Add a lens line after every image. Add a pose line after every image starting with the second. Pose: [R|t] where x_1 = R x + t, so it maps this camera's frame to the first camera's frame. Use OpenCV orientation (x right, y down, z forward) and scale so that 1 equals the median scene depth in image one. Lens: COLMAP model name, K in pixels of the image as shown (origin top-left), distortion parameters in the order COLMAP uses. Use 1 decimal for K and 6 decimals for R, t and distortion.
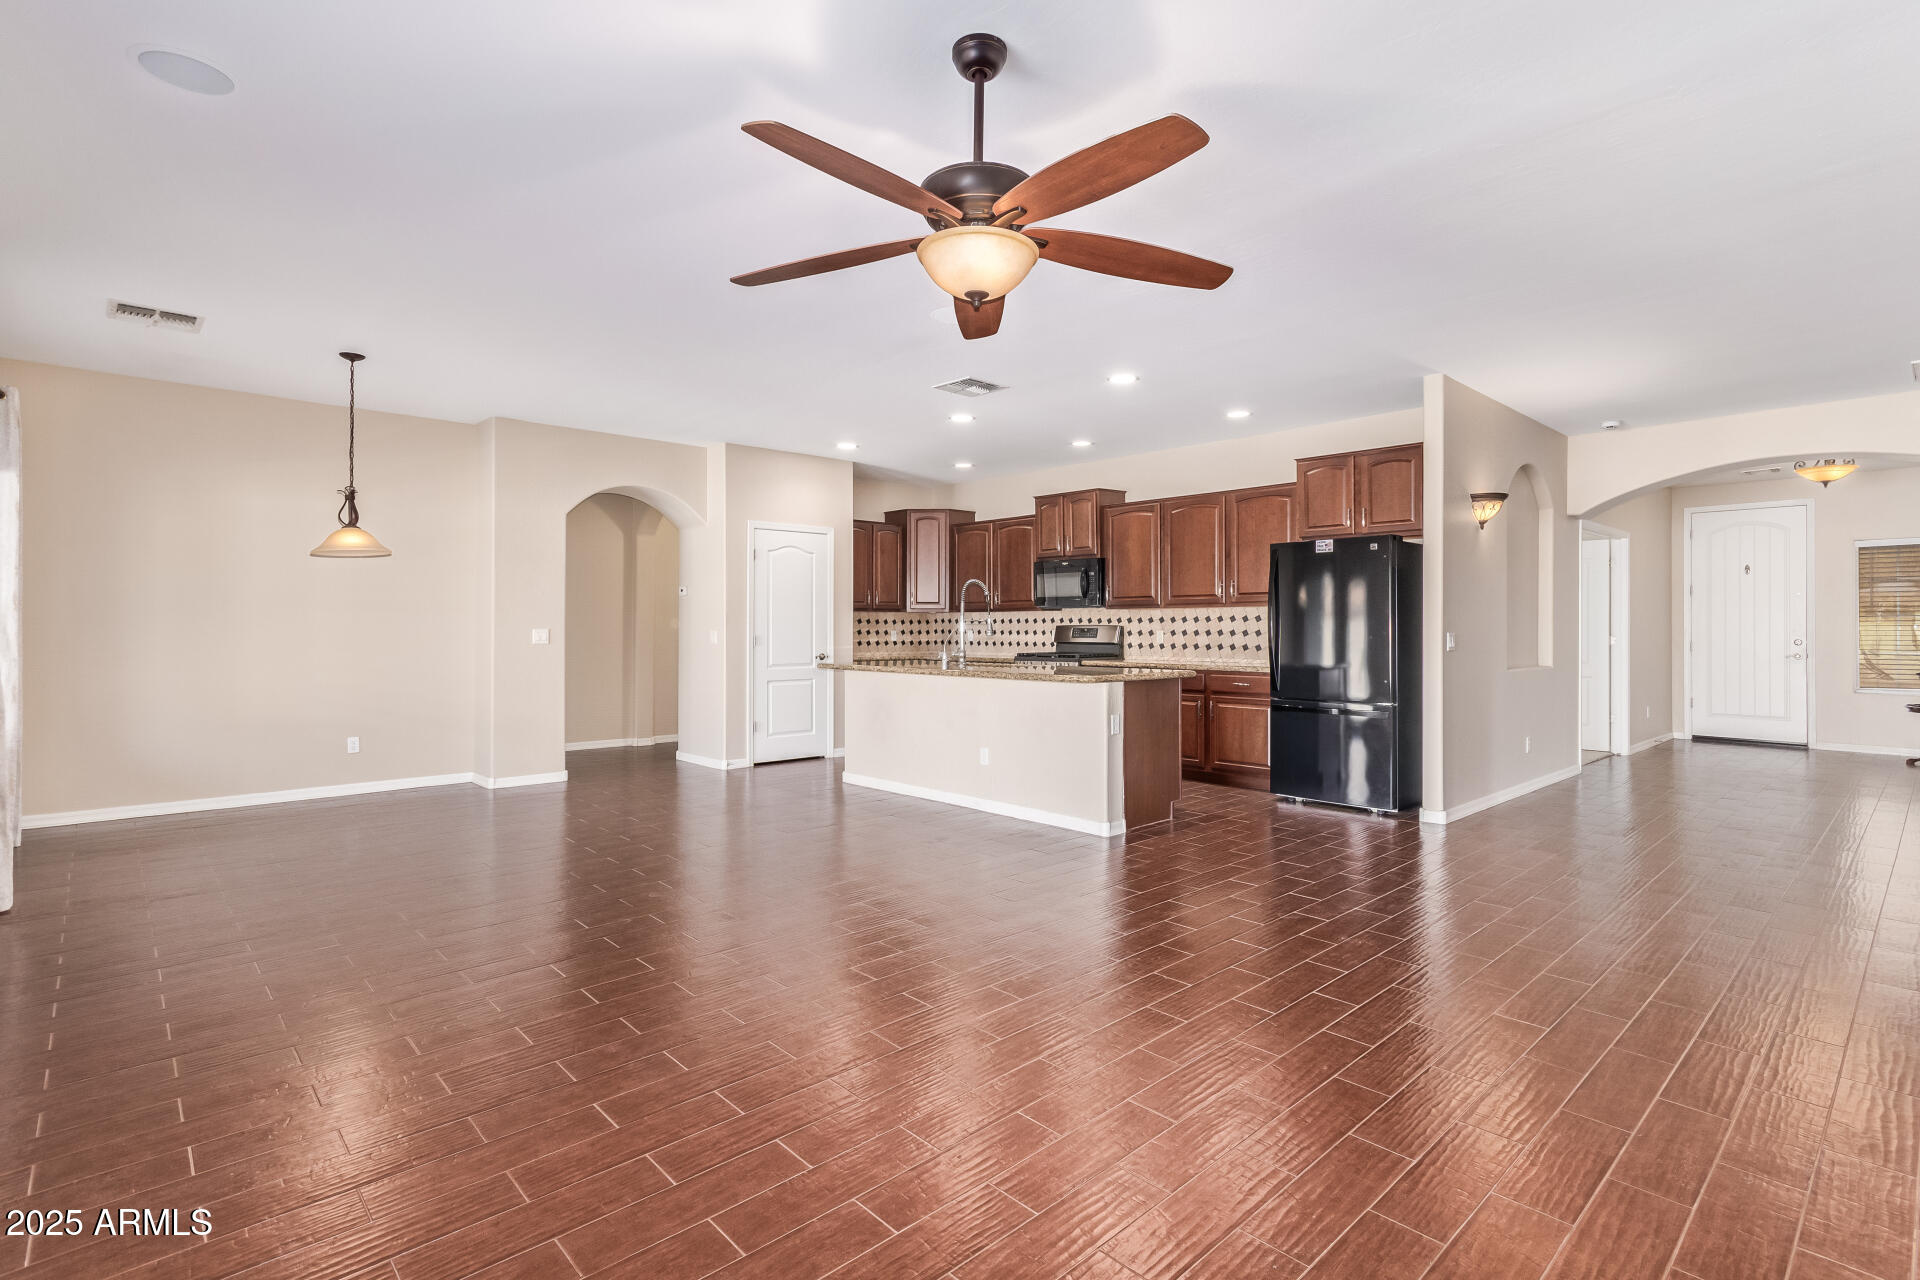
lens RADIAL K [[886.5, 0, 965.8], [0, 886.5, 627.7], [0, 0, 1]] dist [-0.003391, -0.000677]
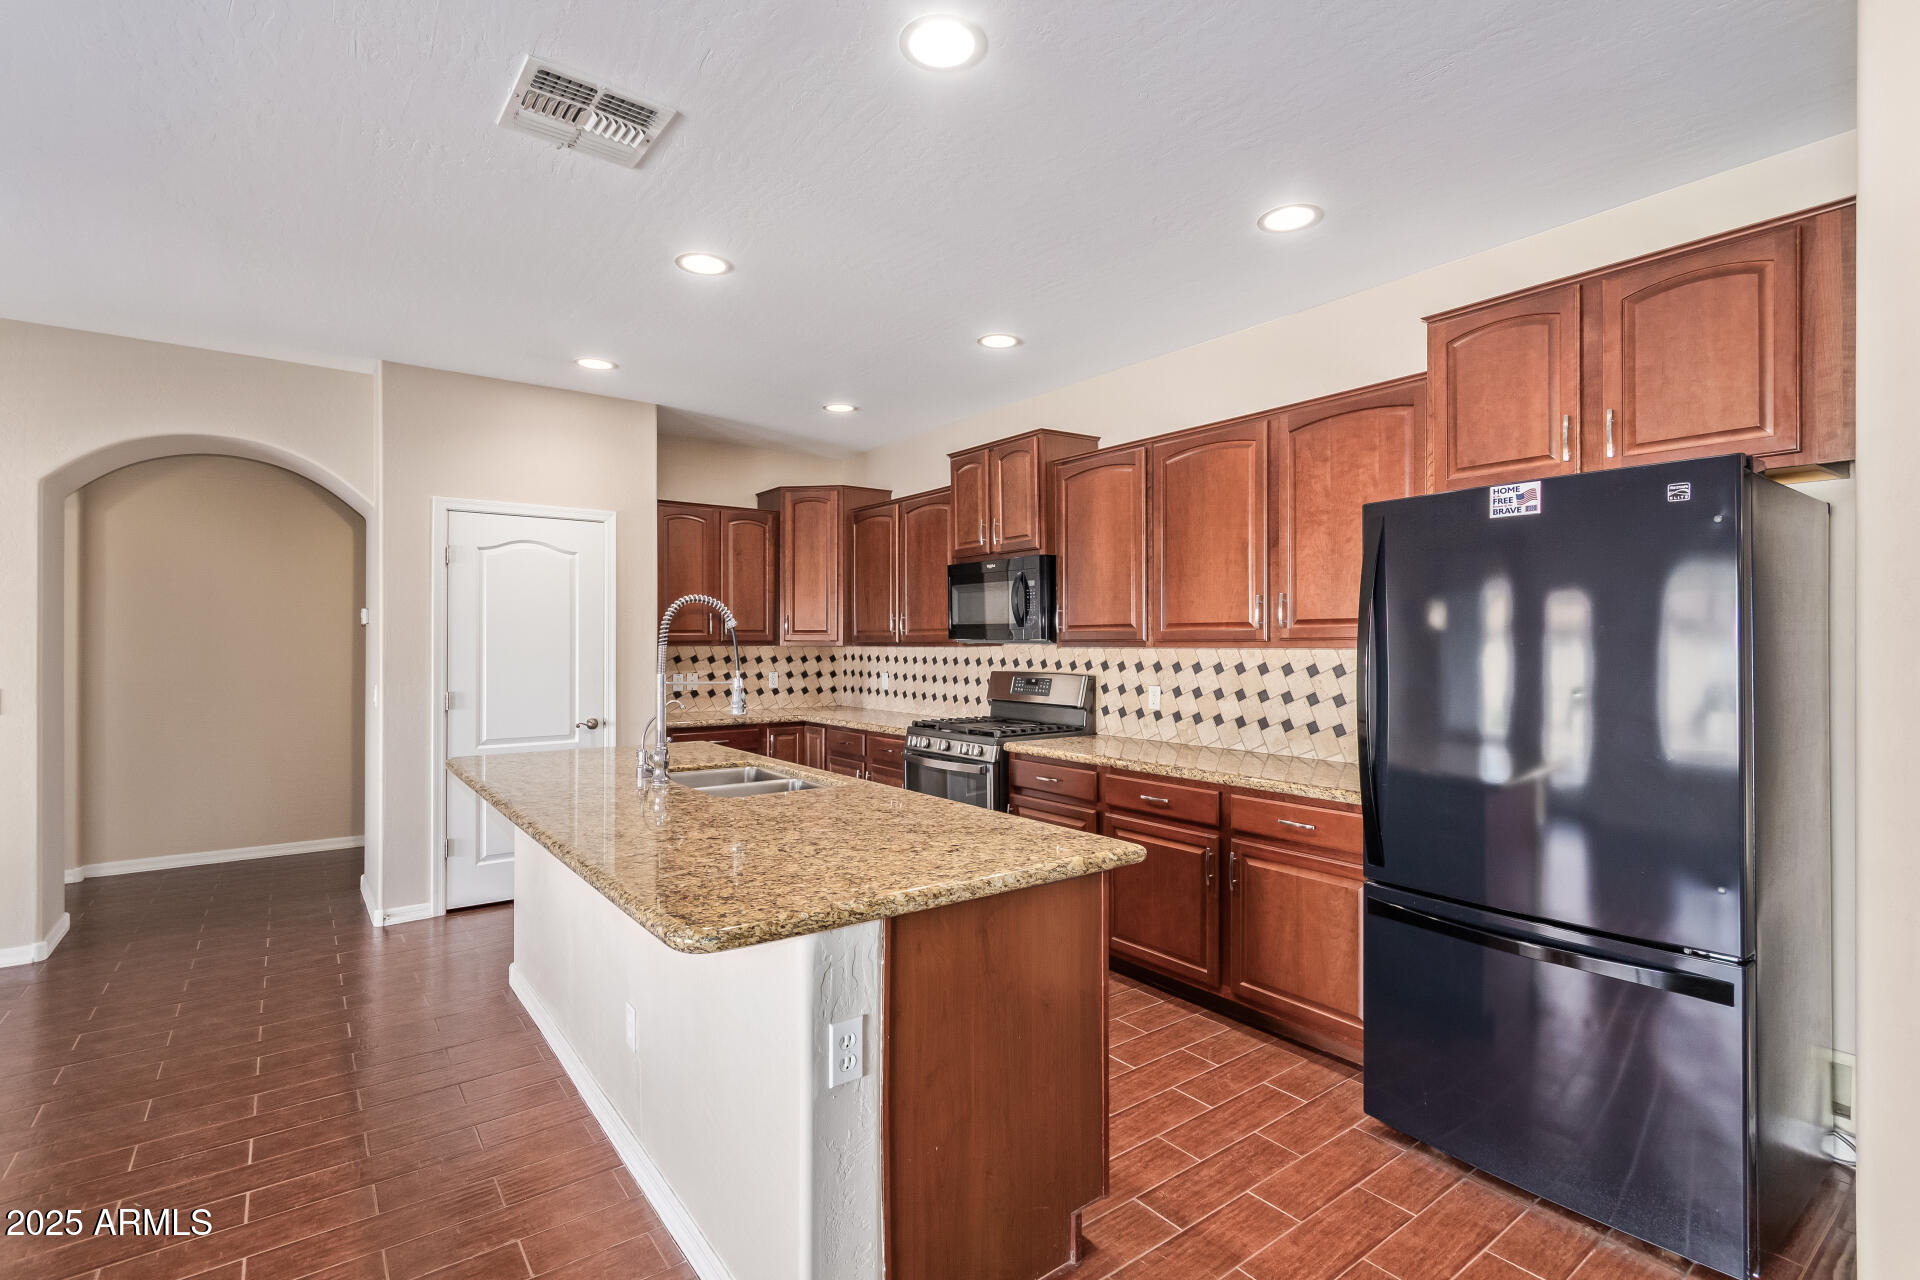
lens RADIAL K [[886.5, 0, 950.5], [0, 886.5, 644.0], [0, 0, 1]] dist [-0.003391, -0.000677]
pose [[0.994207, 0.000851, -0.107474, 0.155975], [-0.000798, 1.000000, 0.000536, -0.023770], [0.107475, -0.000447, 0.994208, 0.451173]]
